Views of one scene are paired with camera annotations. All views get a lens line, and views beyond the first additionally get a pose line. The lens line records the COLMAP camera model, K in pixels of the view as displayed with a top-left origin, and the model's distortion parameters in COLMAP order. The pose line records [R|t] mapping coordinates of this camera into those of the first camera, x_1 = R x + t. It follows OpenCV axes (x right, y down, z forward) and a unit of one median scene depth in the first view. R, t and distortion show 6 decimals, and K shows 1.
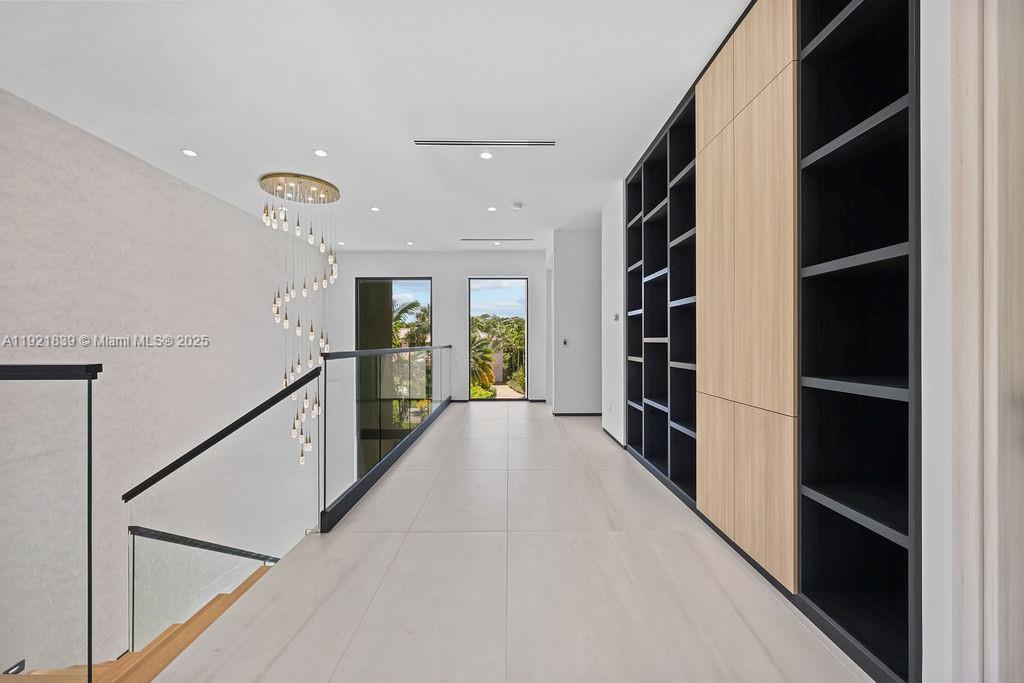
lens RADIAL K [[411.3, 0, 512.0], [0, 411.3, 341.5], [0, 0, 1]] dist [-0.000015, 0.000056]
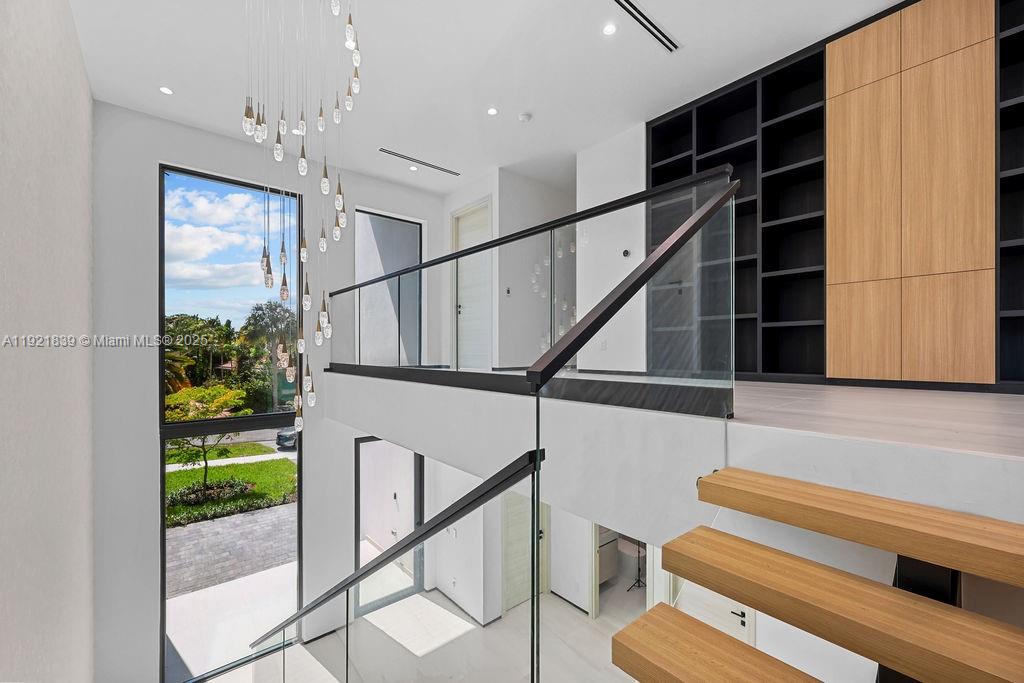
lens RADIAL K [[421.1, 0, 509.9], [0, 421.1, 348.5], [0, 0, 1]] dist [-0.000361, 0.000112]
pose [[0.763488, 0.003897, 0.645810, -0.691907], [0.000974, 0.999974, -0.007184, 0.199472], [-0.645821, 0.006114, 0.763465, 0.395030]]
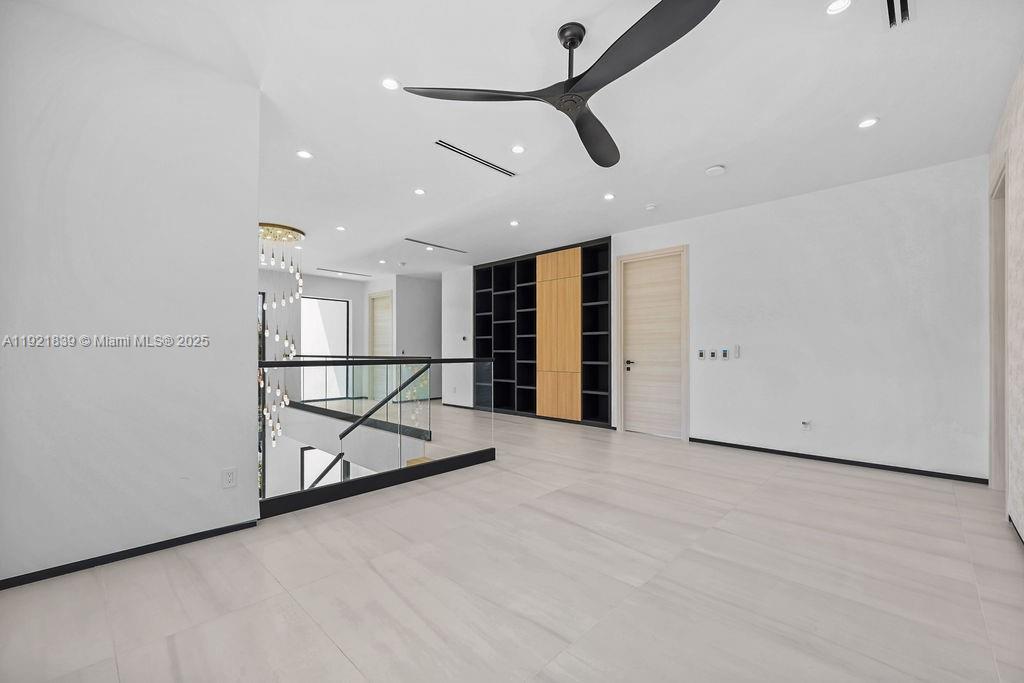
lens RADIAL K [[427.1, 0, 513.2], [0, 427.1, 351.1], [0, 0, 1]] dist [0.000672, 0.000077]
pose [[0.693386, 0.003353, 0.720558, -1.000448], [-0.002379, 0.999994, -0.002363, 0.001154], [-0.720562, -0.000076, 0.693390, -0.486418]]
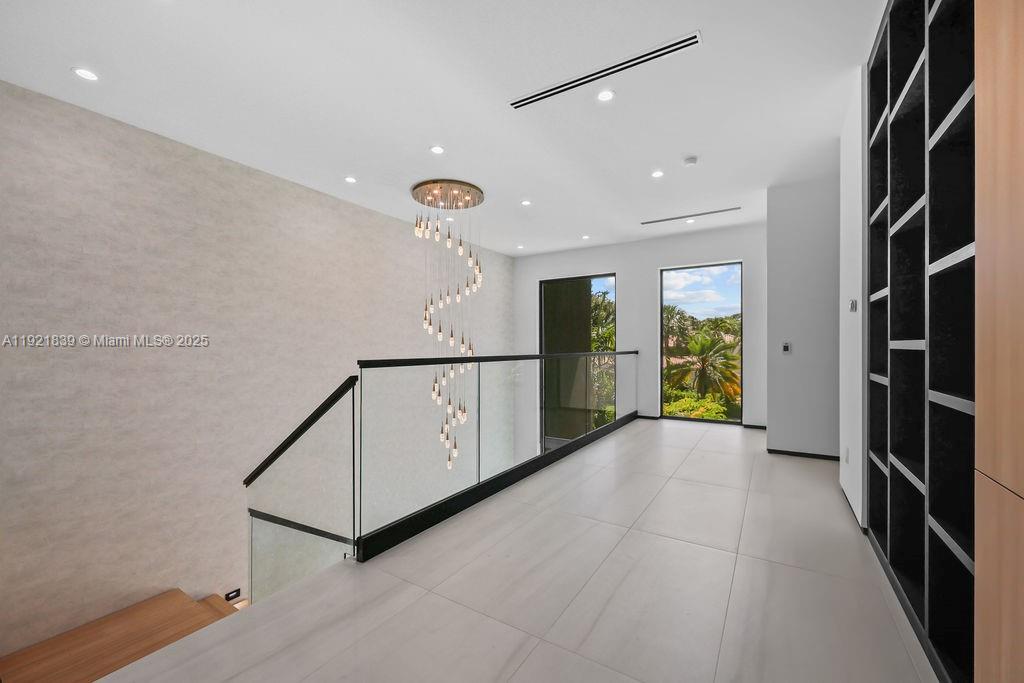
lens RADIAL K [[415.3, 0, 508.4], [0, 415.3, 348.2], [0, 0, 1]] dist [-0.000058, -0.000057]
pose [[0.837292, 0.001998, -0.546753, 0.173518], [0.000964, 0.999986, 0.005131, -0.001870], [0.546756, -0.004824, 0.837278, 0.240042]]
